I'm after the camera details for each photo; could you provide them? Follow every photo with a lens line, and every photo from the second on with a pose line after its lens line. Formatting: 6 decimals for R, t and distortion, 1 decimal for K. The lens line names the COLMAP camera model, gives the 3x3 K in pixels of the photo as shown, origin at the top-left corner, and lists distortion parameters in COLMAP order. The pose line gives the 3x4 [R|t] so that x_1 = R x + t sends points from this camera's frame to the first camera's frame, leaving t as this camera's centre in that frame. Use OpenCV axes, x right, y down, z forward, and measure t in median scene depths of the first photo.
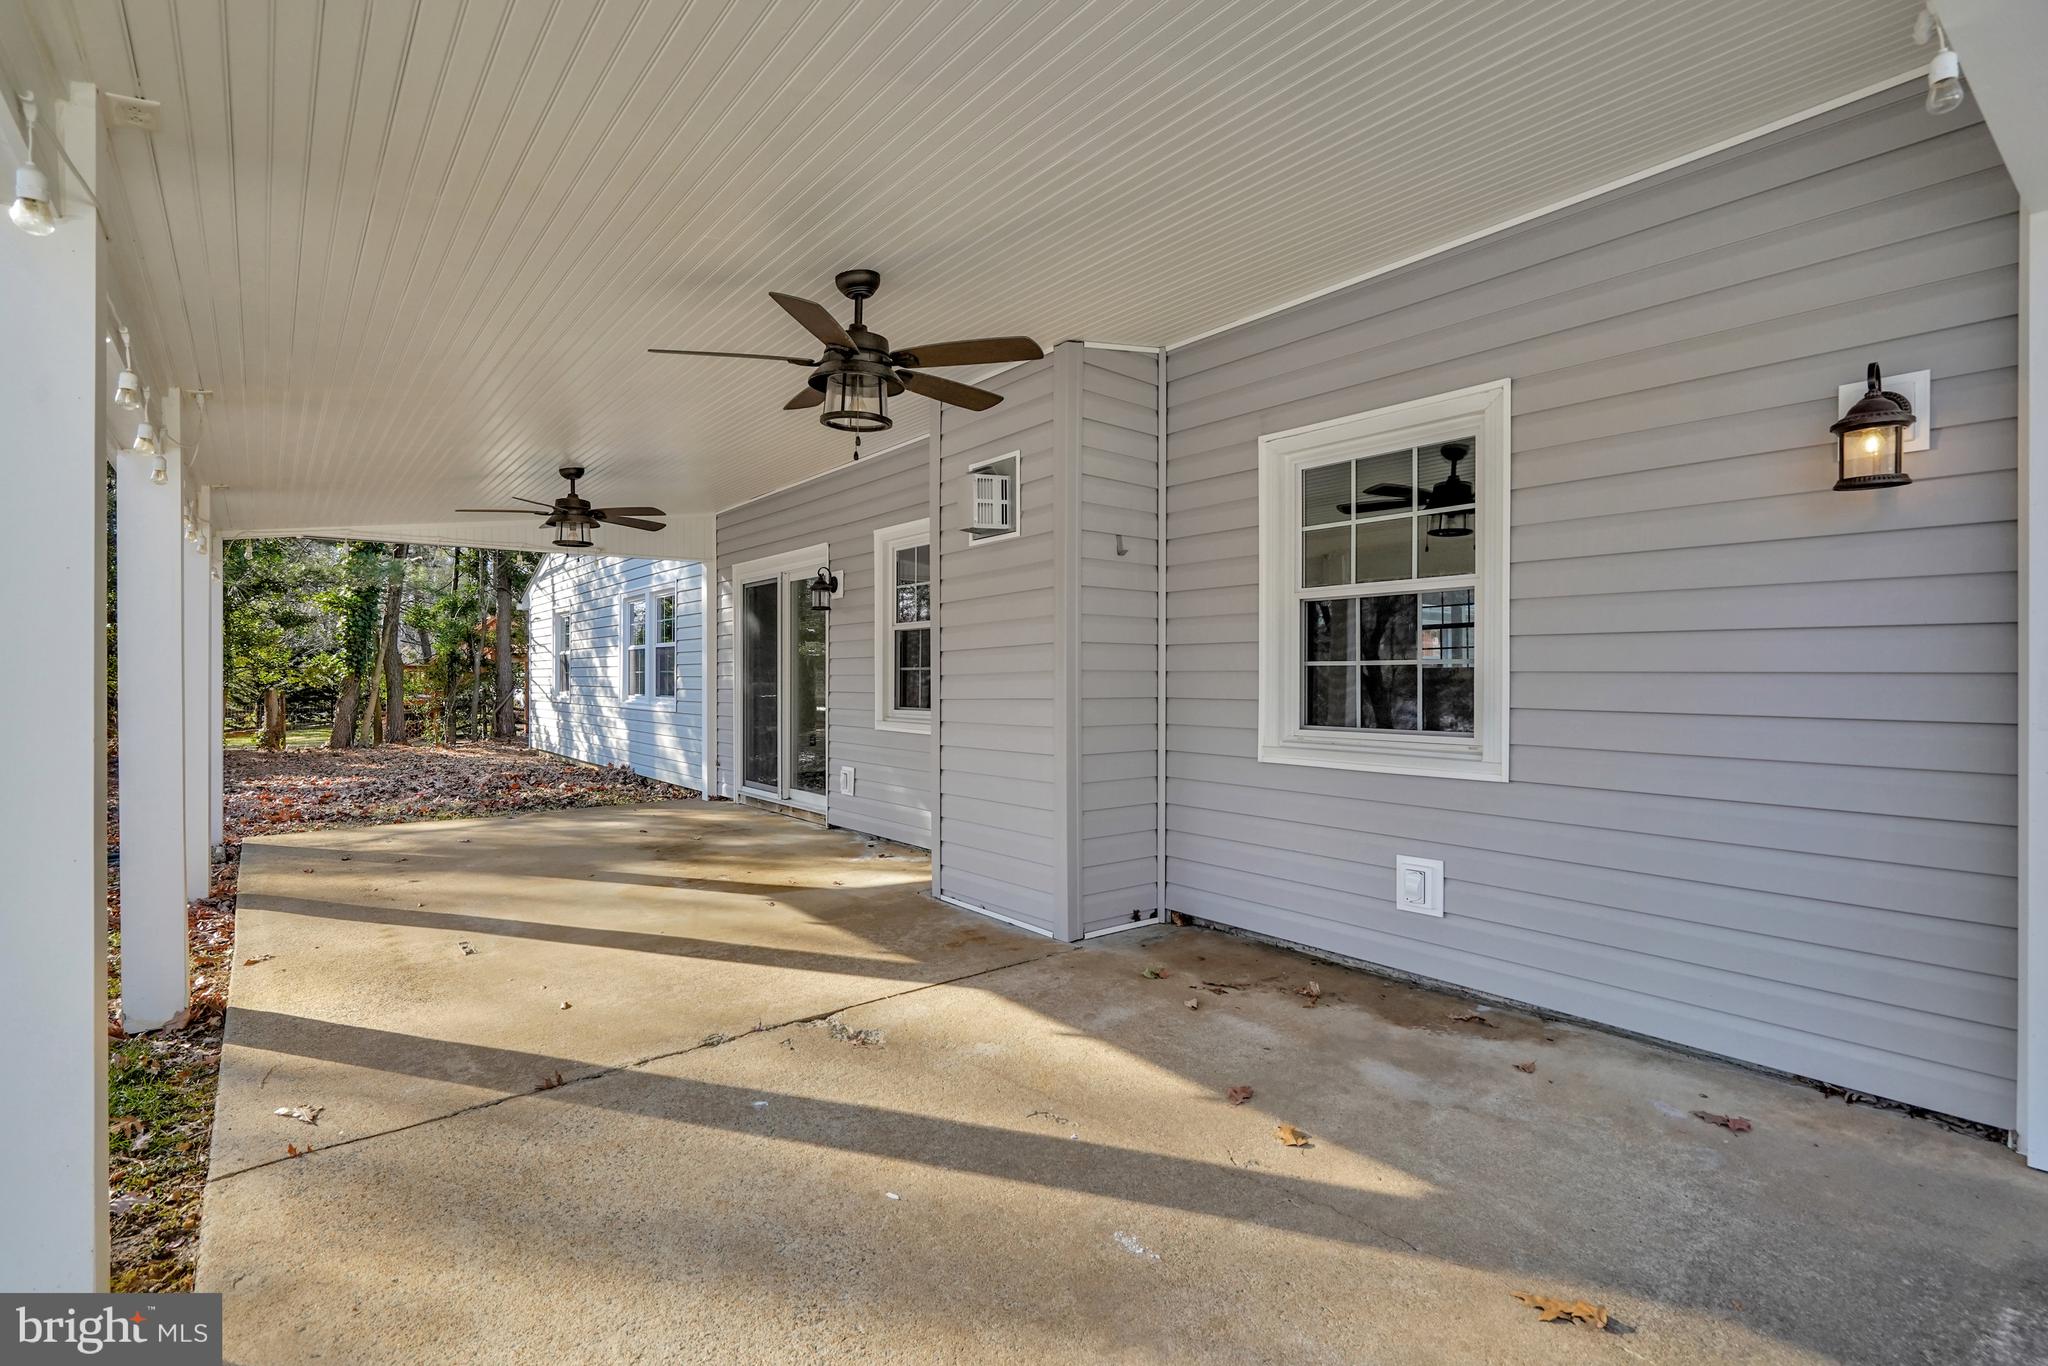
lens RADIAL K [[1009.5, 0, 1024.0], [0, 1009.5, 683.0], [0, 0, 1]] dist [0.001531, 0.000406]
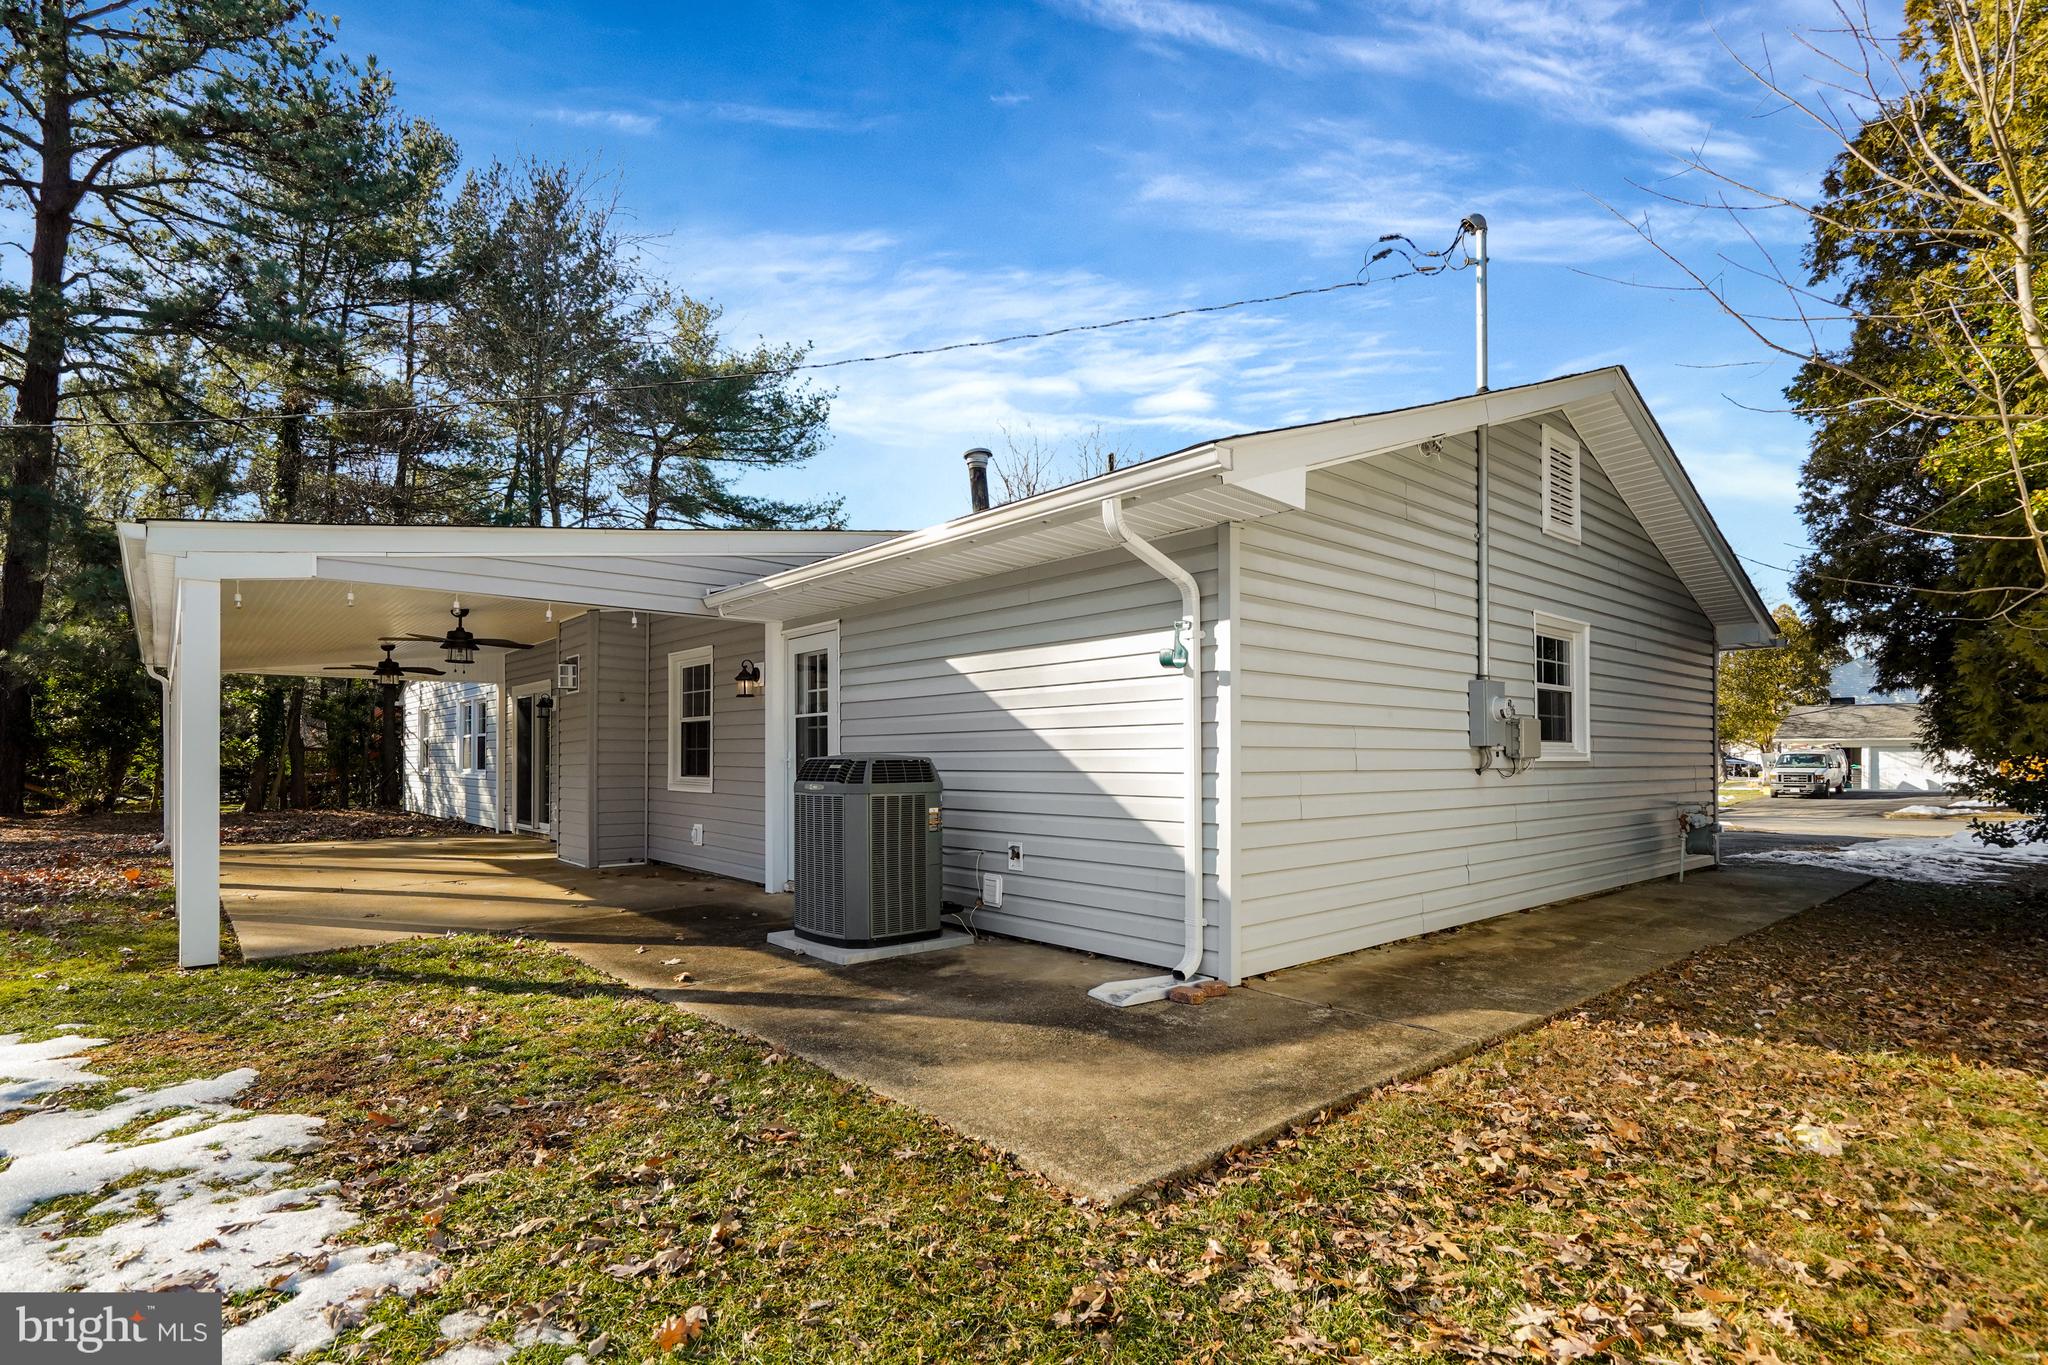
lens RADIAL K [[975.1, 0, 1019.9], [0, 975.1, 769.3], [0, 0, 1]] dist [0.001390, 0.000648]
pose [[0.997159, -0.000854, 0.075325, 0.262036], [0.000484, 0.999988, 0.004932, 0.005065], [-0.075329, -0.004882, 0.997147, -0.401821]]
